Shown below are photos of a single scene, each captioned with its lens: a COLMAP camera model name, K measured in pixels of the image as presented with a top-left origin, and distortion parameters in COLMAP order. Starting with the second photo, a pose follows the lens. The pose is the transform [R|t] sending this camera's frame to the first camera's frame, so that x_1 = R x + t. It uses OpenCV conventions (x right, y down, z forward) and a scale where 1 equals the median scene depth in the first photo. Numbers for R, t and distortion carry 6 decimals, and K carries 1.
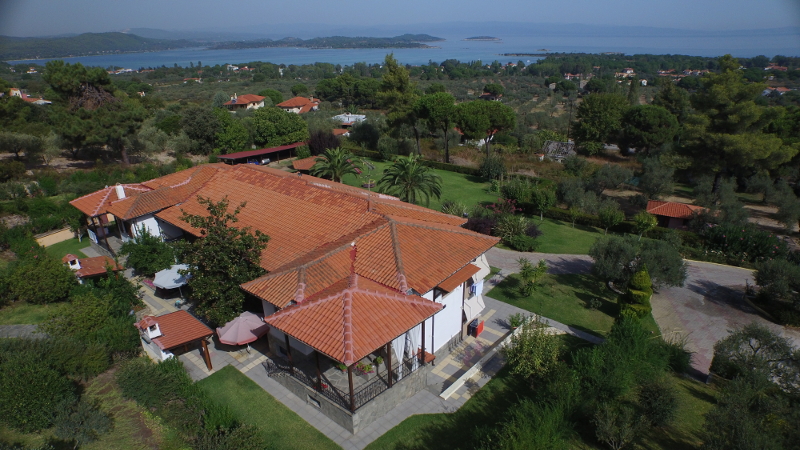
lens RADIAL K [[465.9, 0, 400.0], [0, 465.9, 225.0], [0, 0, 1]] dist [-0.123323, 0.090142]
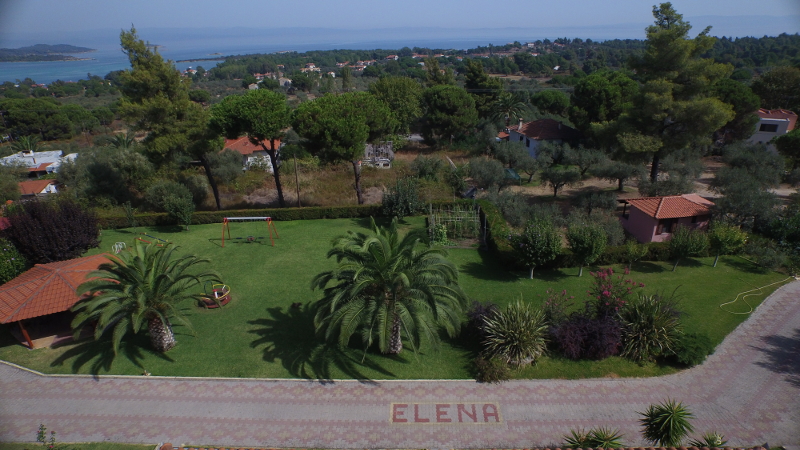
lens RADIAL K [[465.9, 0, 400.0], [0, 465.9, 225.0], [0, 0, 1]] dist [-0.123323, 0.090142]
pose [[0.790565, -0.245200, 0.561145, -0.229874], [0.248971, 0.965883, 0.071295, -0.207541], [-0.559482, 0.083346, 0.824641, 0.766069]]
